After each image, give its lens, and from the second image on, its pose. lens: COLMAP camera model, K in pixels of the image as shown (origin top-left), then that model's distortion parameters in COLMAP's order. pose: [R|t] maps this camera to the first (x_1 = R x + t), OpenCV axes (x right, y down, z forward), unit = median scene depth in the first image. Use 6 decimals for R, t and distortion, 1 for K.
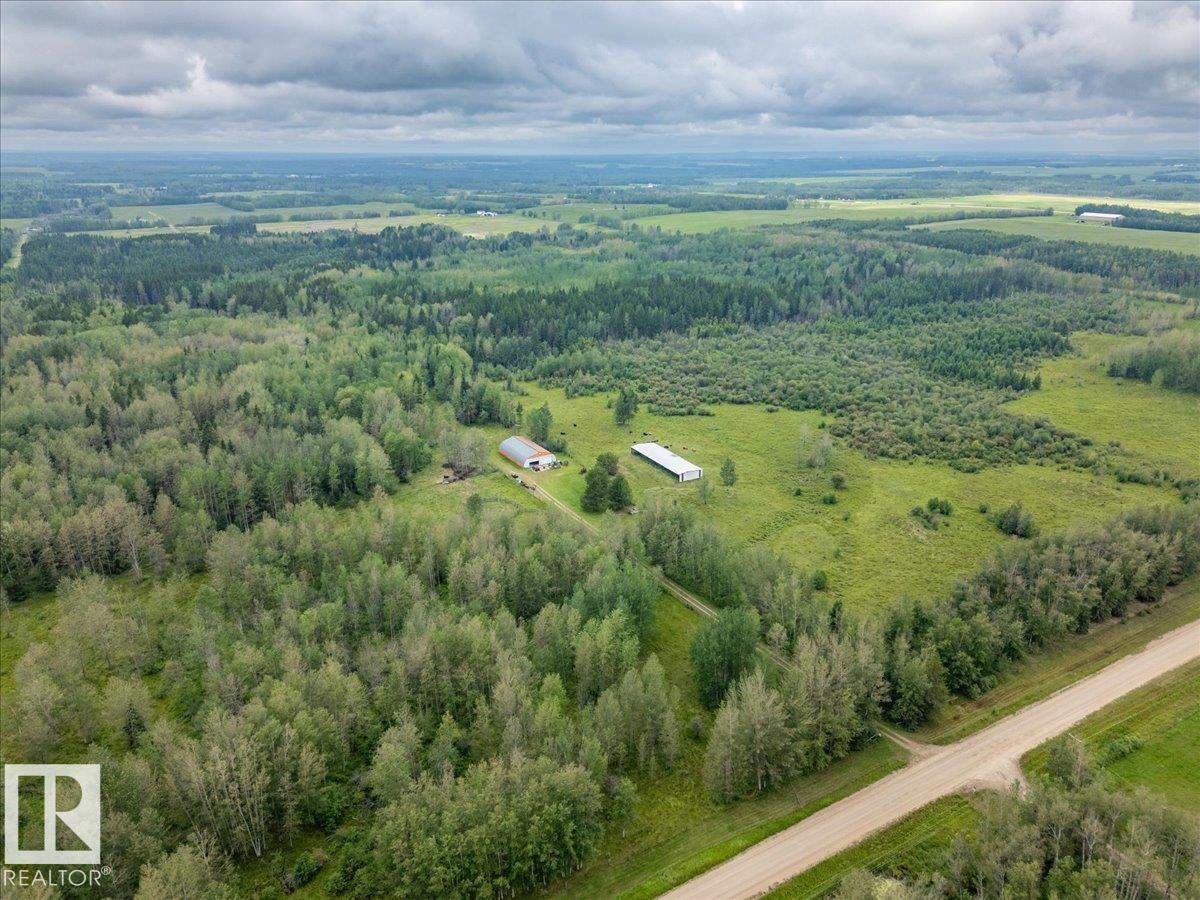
lens RADIAL K [[869.9, 0, 604.8], [0, 869.9, 444.2], [0, 0, 1]] dist [0.066704, -0.053465]
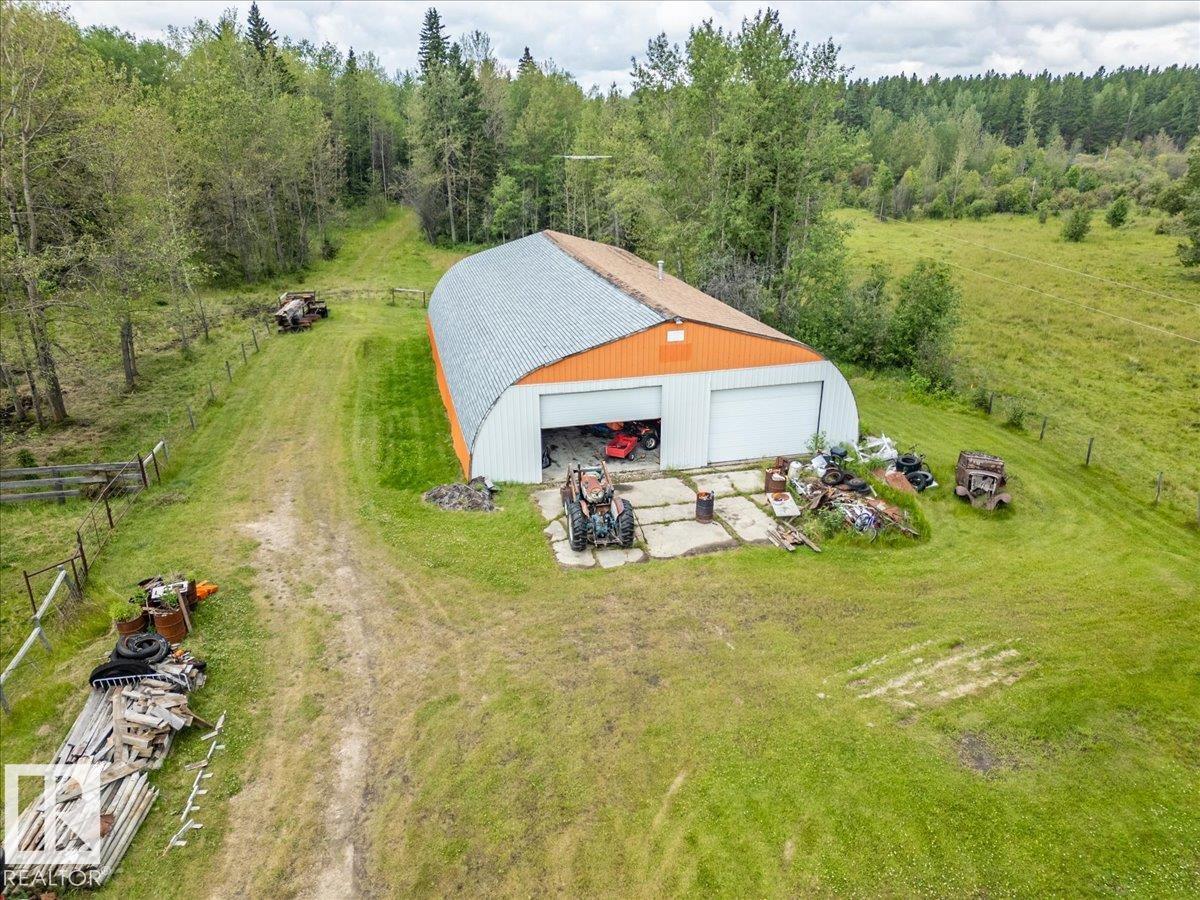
lens RADIAL K [[869.9, 0, 602.1], [0, 869.9, 413.4], [0, 0, 1]] dist [0.066704, -0.053465]
pose [[0.953349, 0.094655, -0.286646, -0.032390], [-0.095366, 0.995376, 0.011511, 0.010470], [0.286410, 0.016362, 0.957967, 0.526008]]
